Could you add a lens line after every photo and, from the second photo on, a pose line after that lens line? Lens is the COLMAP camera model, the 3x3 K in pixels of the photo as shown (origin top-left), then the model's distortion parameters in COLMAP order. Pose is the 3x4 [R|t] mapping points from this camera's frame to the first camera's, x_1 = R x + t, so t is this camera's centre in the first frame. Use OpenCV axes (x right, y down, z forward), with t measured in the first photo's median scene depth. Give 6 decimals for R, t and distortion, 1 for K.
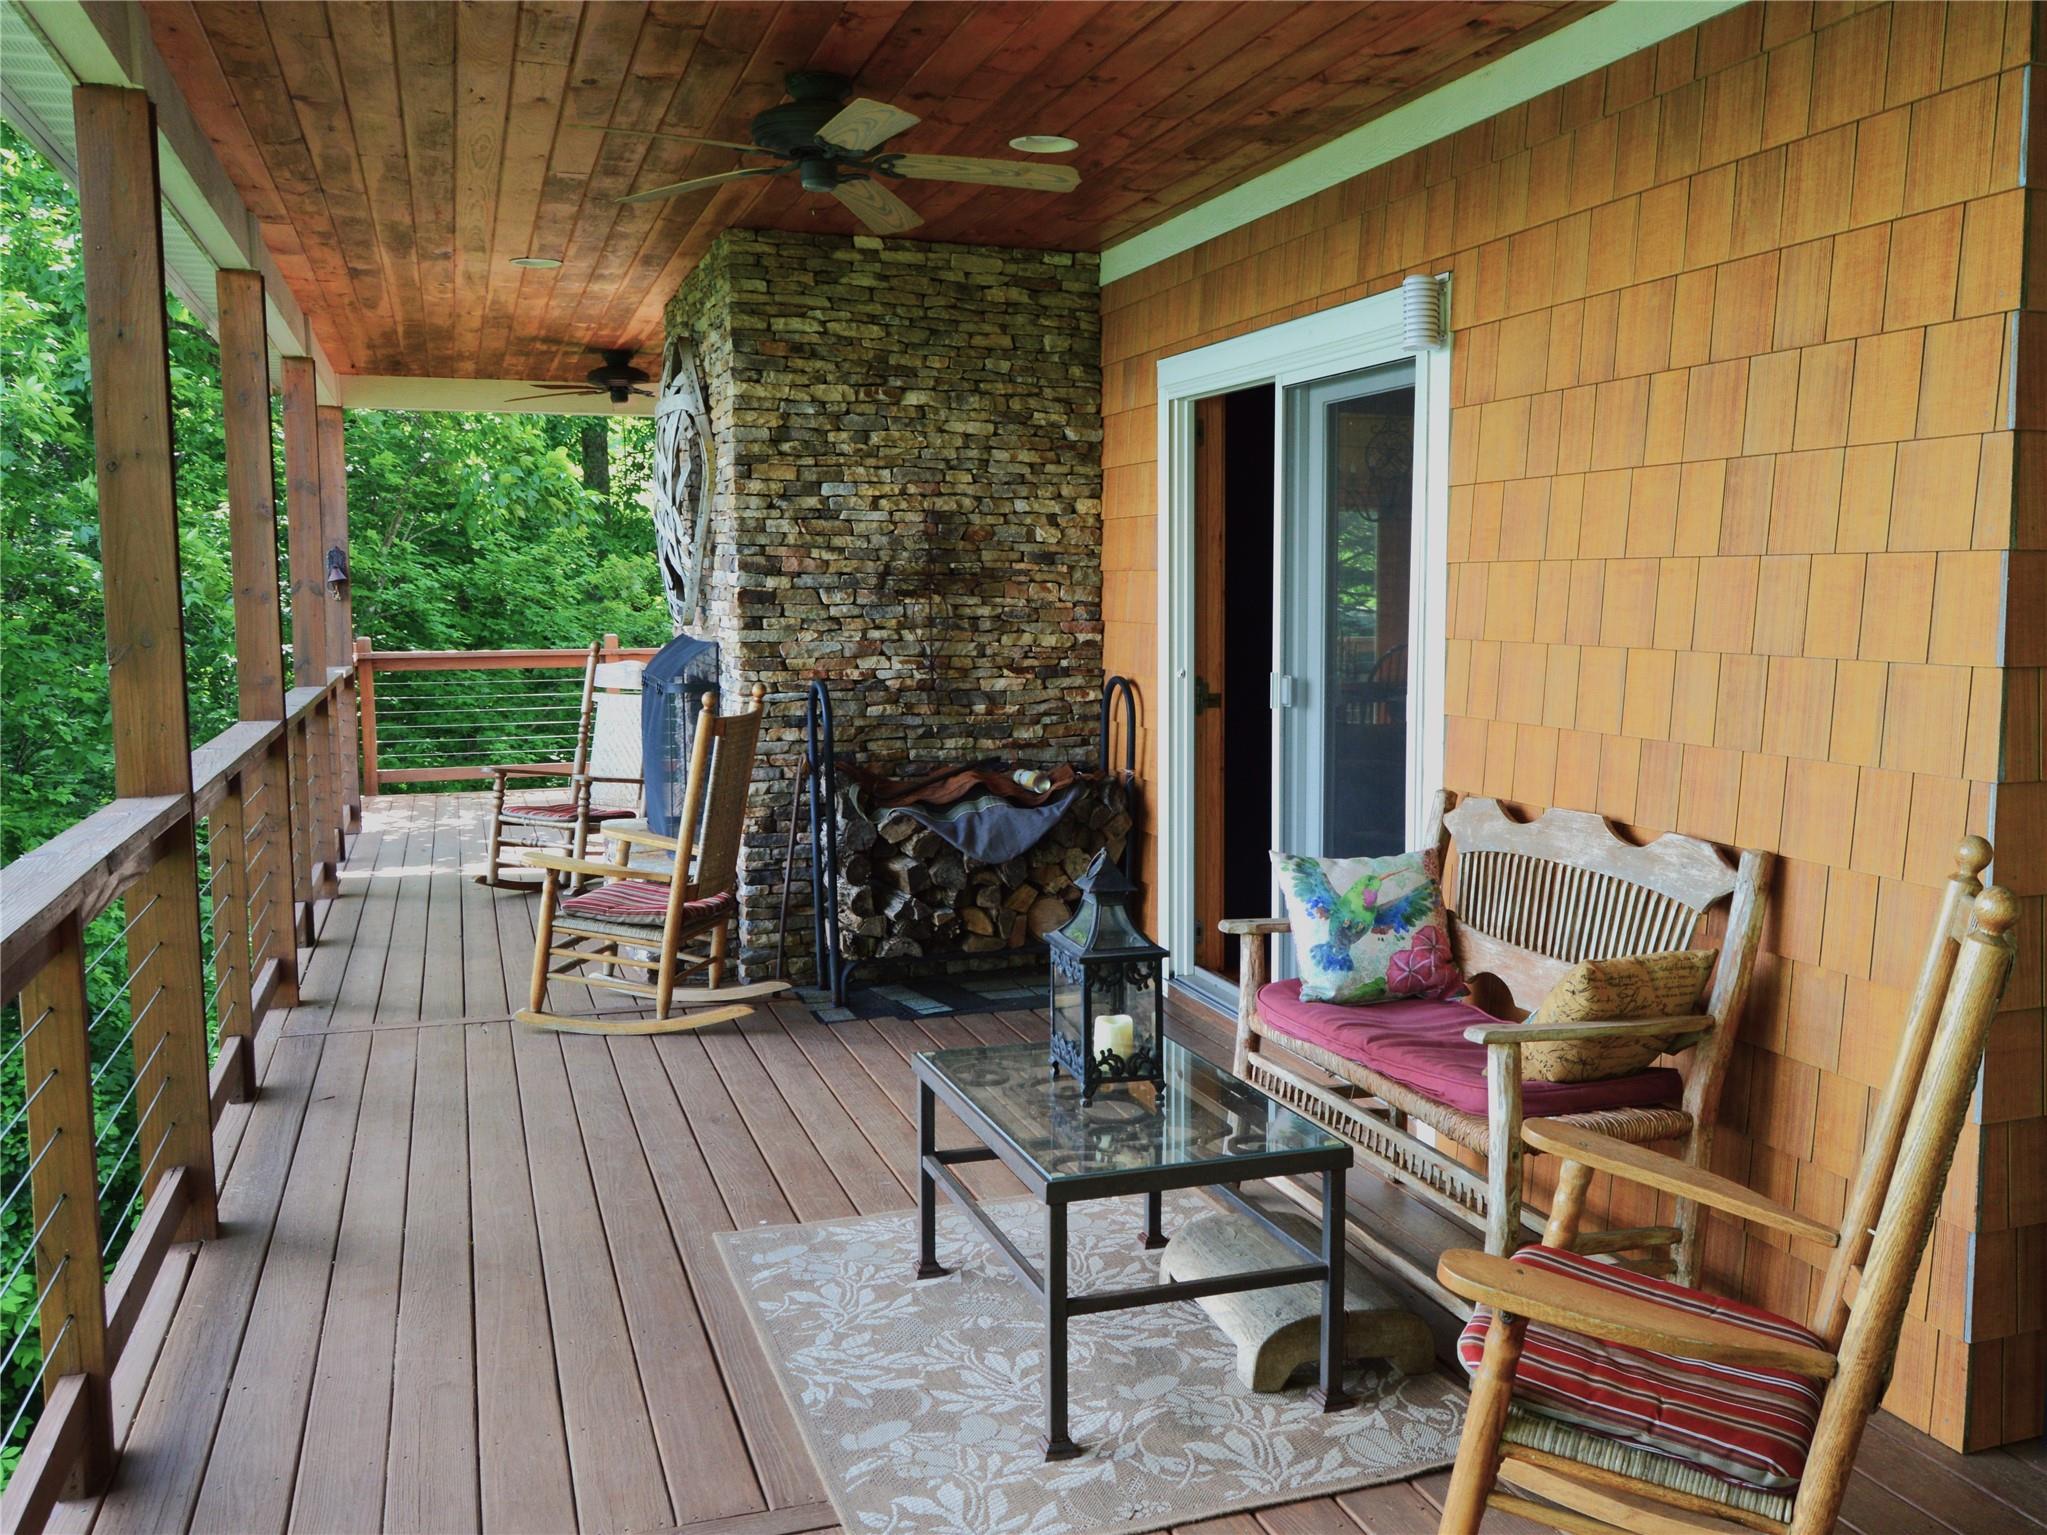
lens RADIAL K [[1577.8, 0, 1021.2], [0, 1577.8, 764.9], [0, 0, 1]] dist [-0.011160, -0.000186]
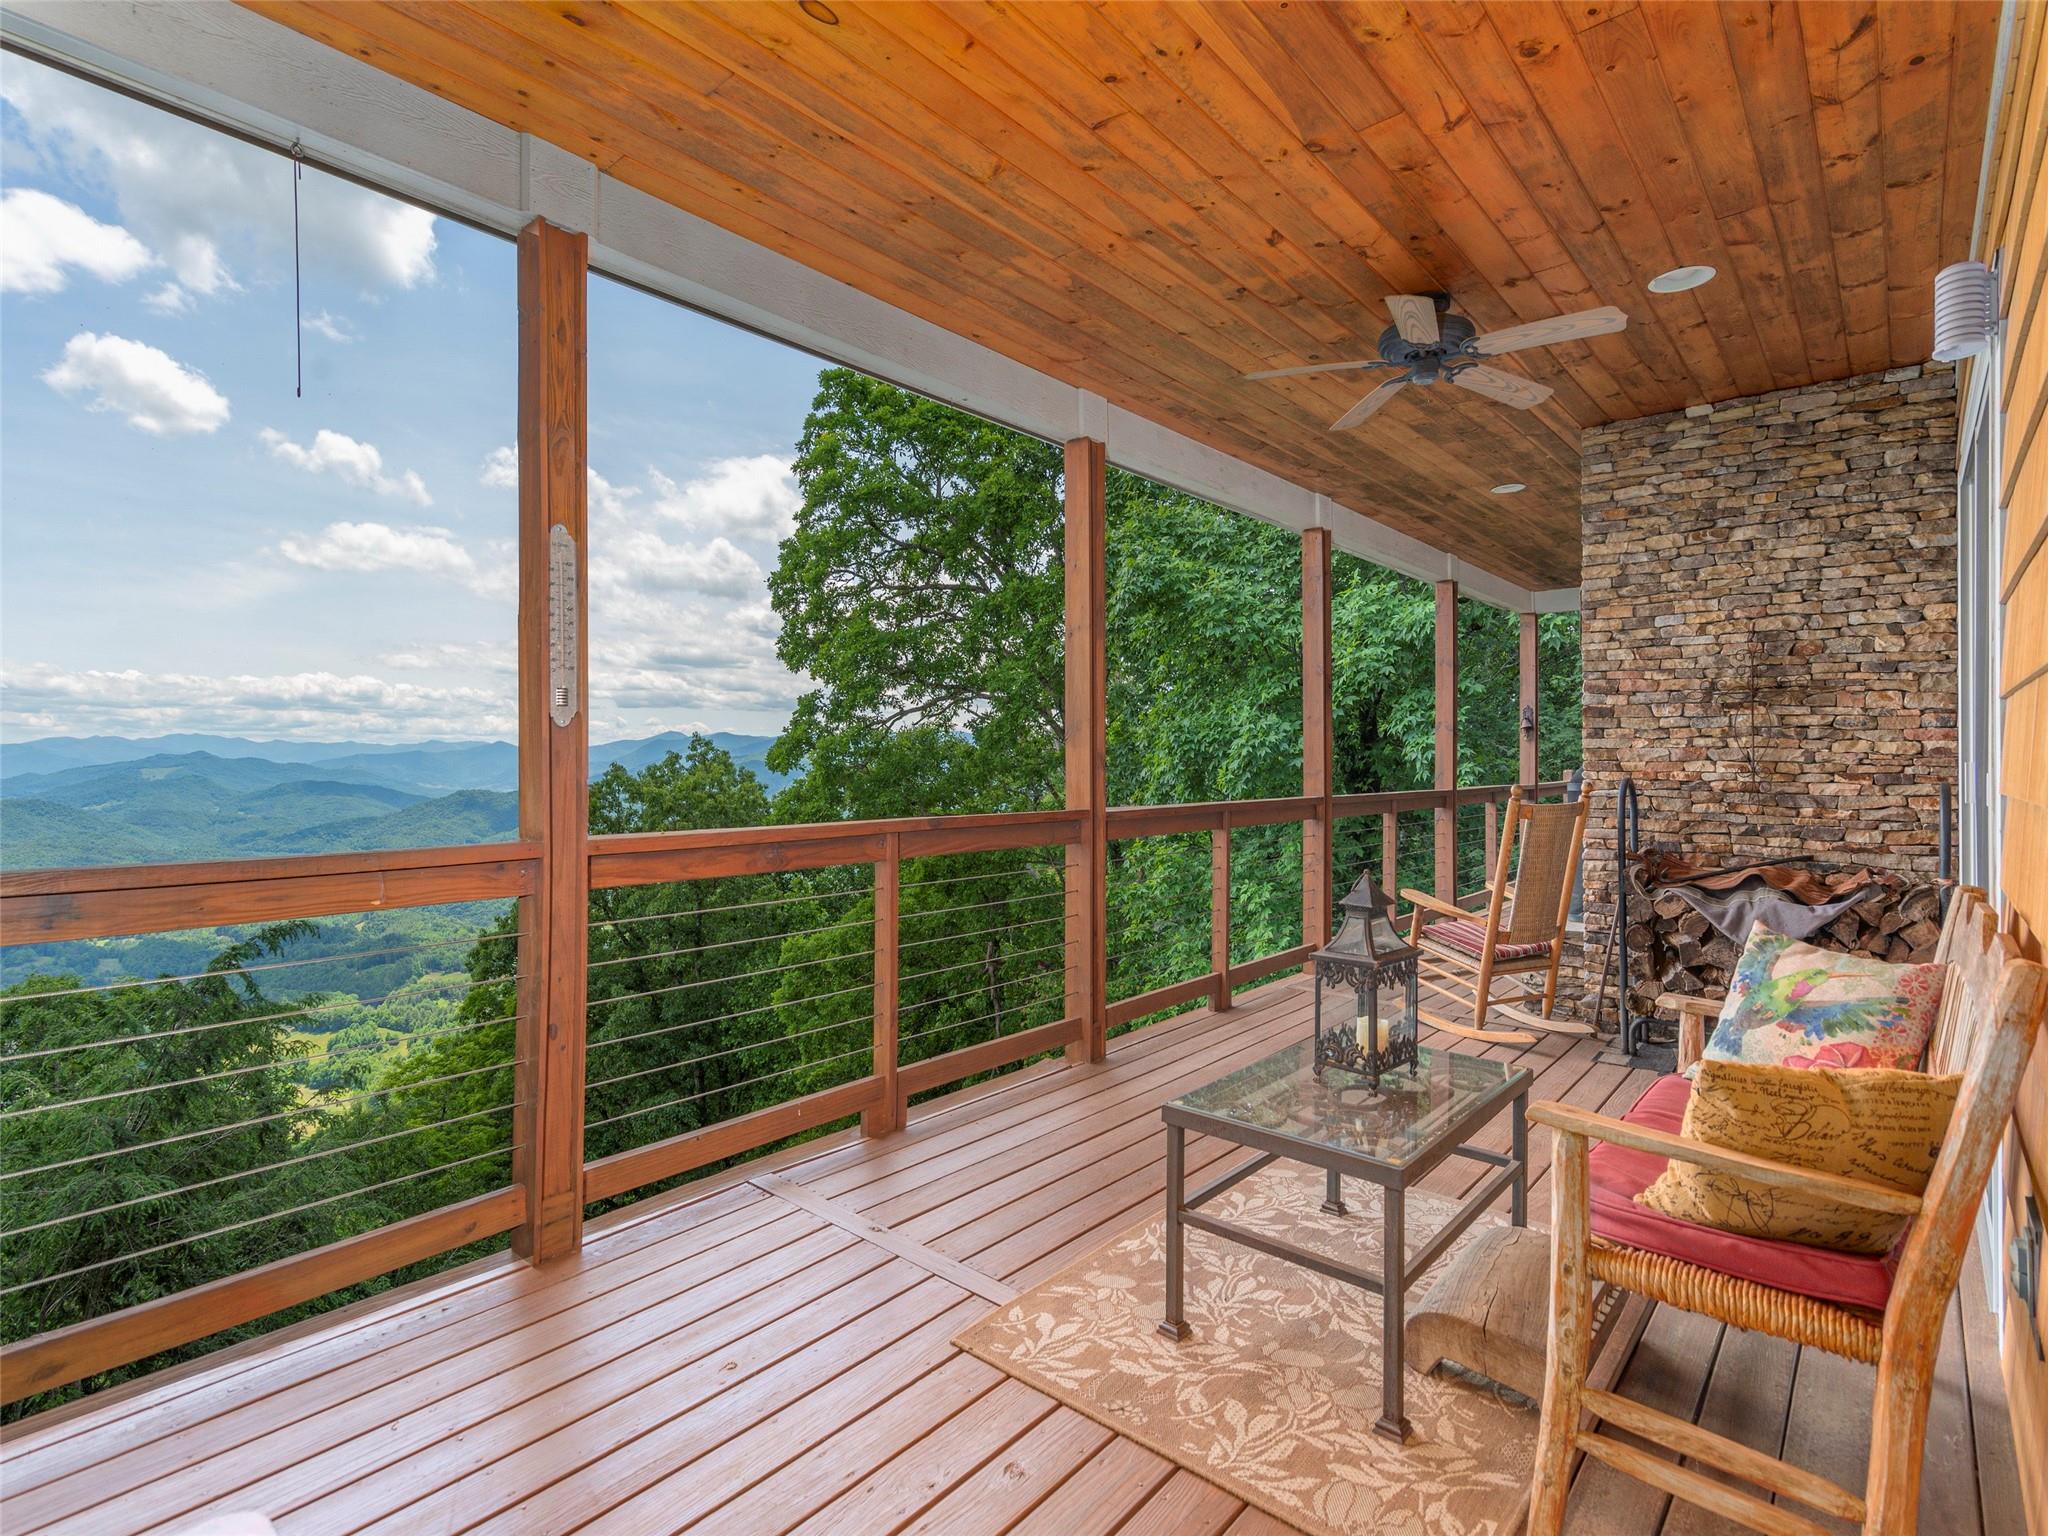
lens RADIAL K [[1007.9, 0, 1027.8], [0, 1007.9, 766.2], [0, 0, 1]] dist [0.010251, -0.000693]
pose [[0.546922, 0.020680, -0.836928, 0.262928], [-0.098014, 0.994402, -0.039481, 0.012727], [0.831426, 0.103624, 0.545887, 0.189947]]
